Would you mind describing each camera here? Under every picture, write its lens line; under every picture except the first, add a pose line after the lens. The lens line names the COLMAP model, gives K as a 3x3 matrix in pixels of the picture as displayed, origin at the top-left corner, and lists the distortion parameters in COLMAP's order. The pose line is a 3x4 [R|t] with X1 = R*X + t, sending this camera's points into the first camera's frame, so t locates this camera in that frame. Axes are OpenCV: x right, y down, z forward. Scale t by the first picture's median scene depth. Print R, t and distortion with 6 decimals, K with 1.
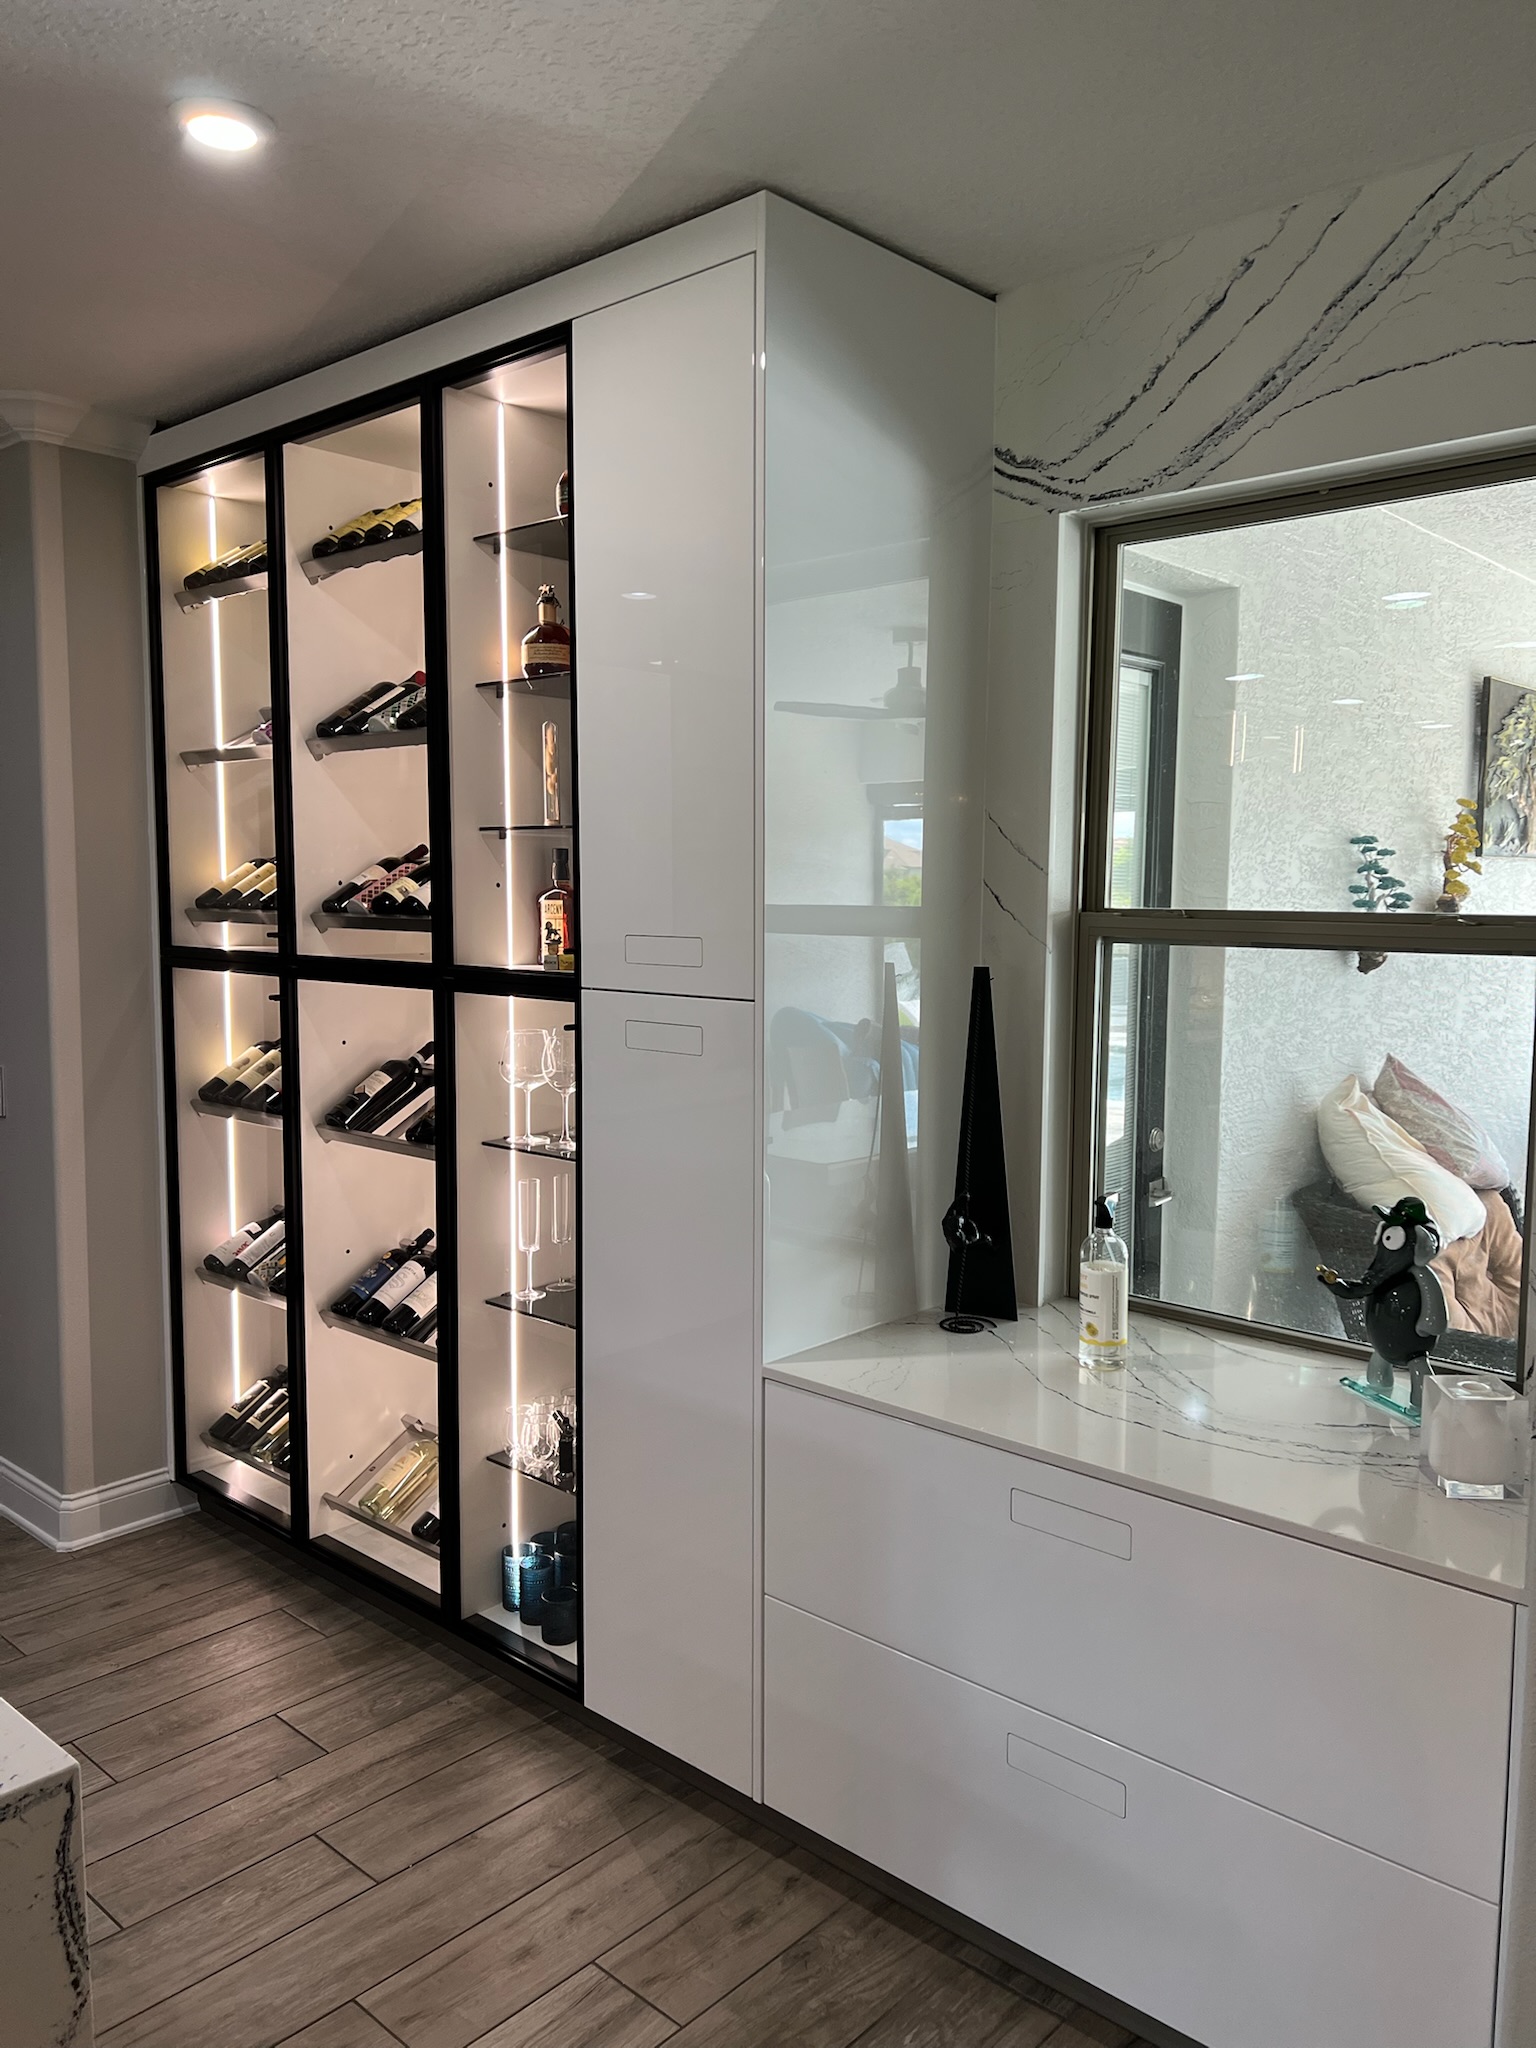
lens RADIAL K [[1552.0, 0, 781.8], [0, 1552.0, 1019.5], [0, 0, 1]] dist [0.045476, -0.031434]
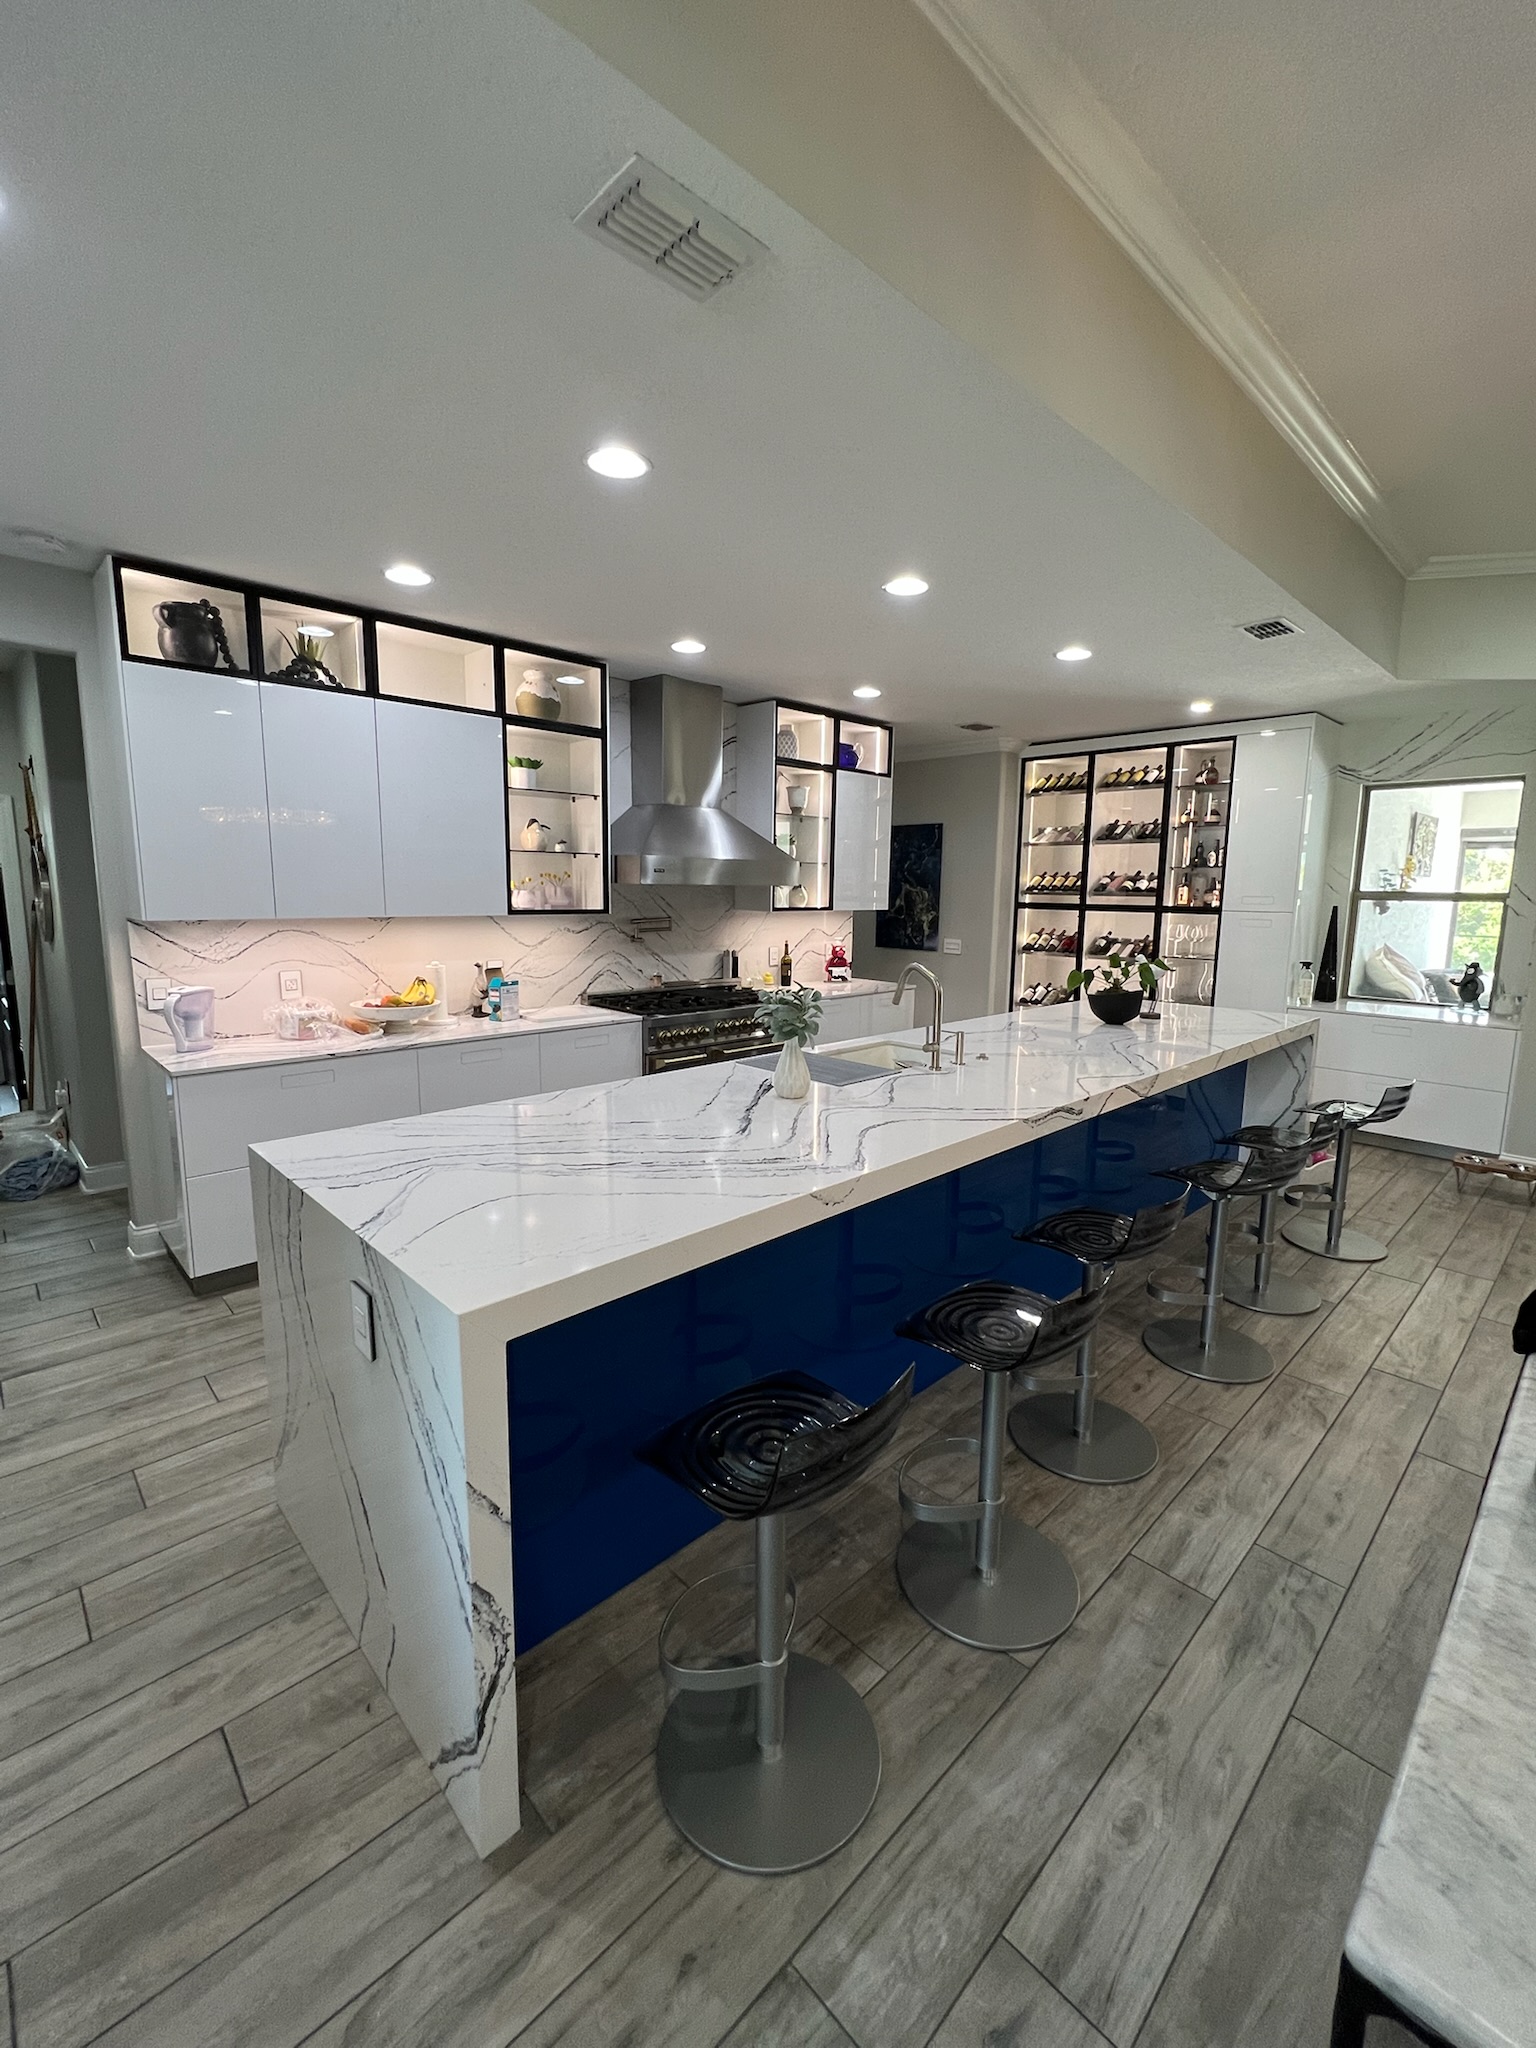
lens RADIAL K [[878.6, 0, 774.7], [0, 878.6, 1020.2], [0, 0, 1]] dist [-0.002034, 0.001460]
pose [[0.997890, 0.017286, -0.062585, -0.943311], [-0.013272, 0.997863, 0.063980, 0.107509], [0.063557, -0.063014, 0.995987, -1.061584]]
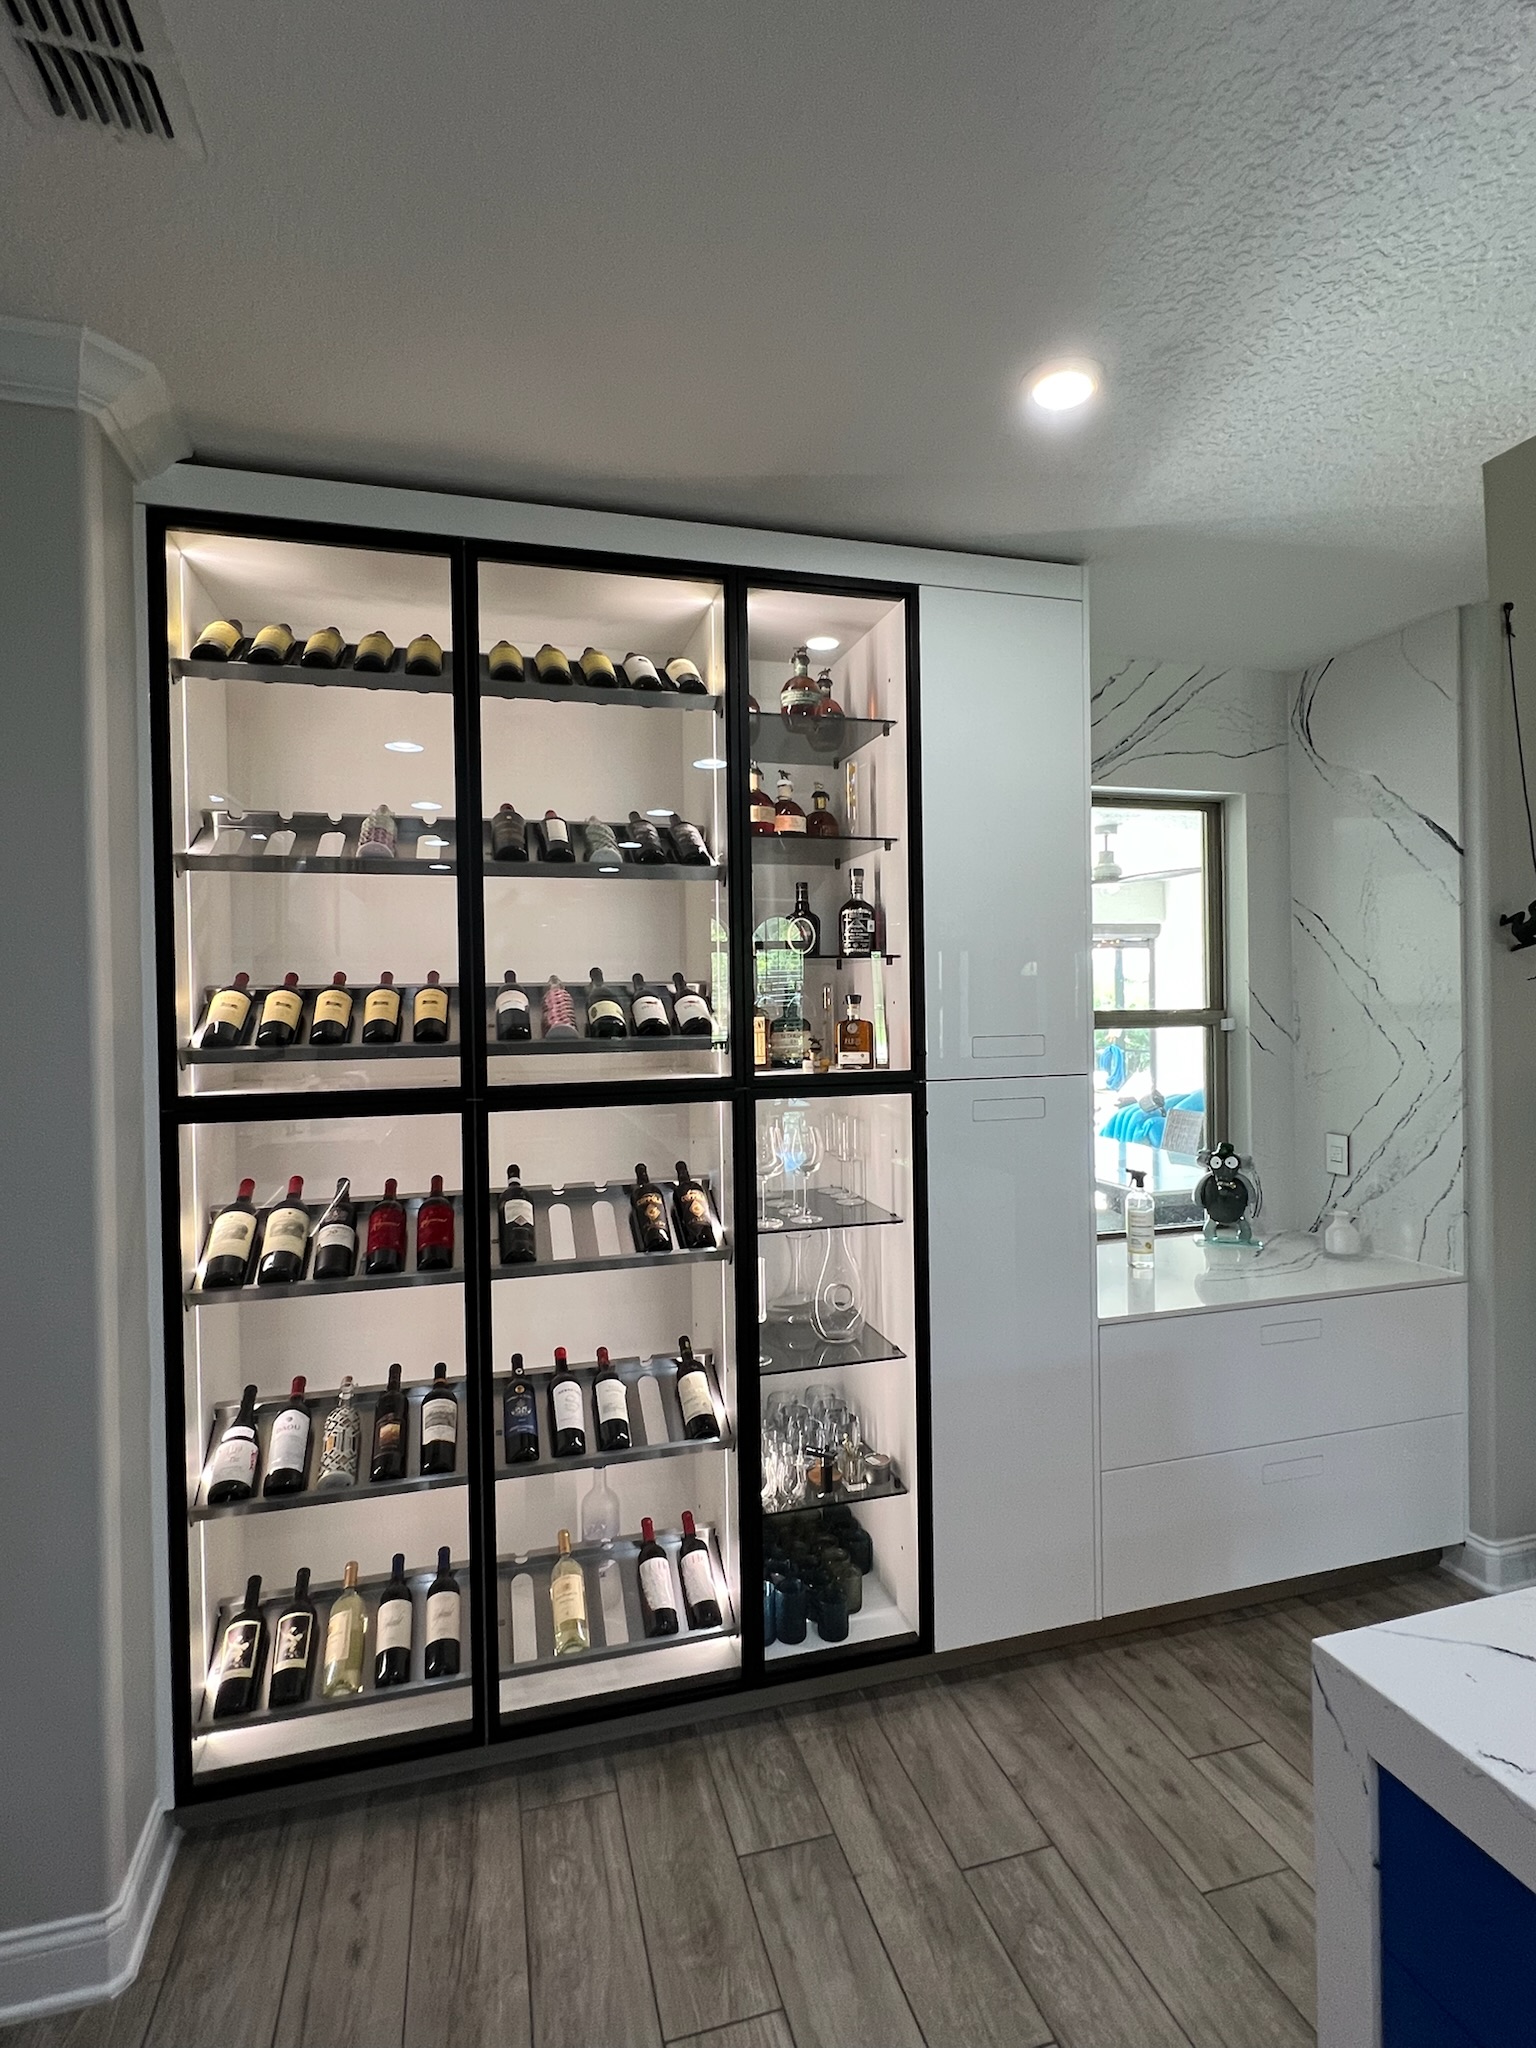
lens RADIAL K [[1030.6, 0, 779.7], [0, 1030.6, 1007.4], [0, 0, 1]] dist [0.004677, 0.001115]
pose [[0.525339, -0.022180, 0.850604, -0.810822], [0.091505, 0.995336, -0.030560, -0.058672], [-0.845958, 0.093889, 0.524918, 0.566219]]
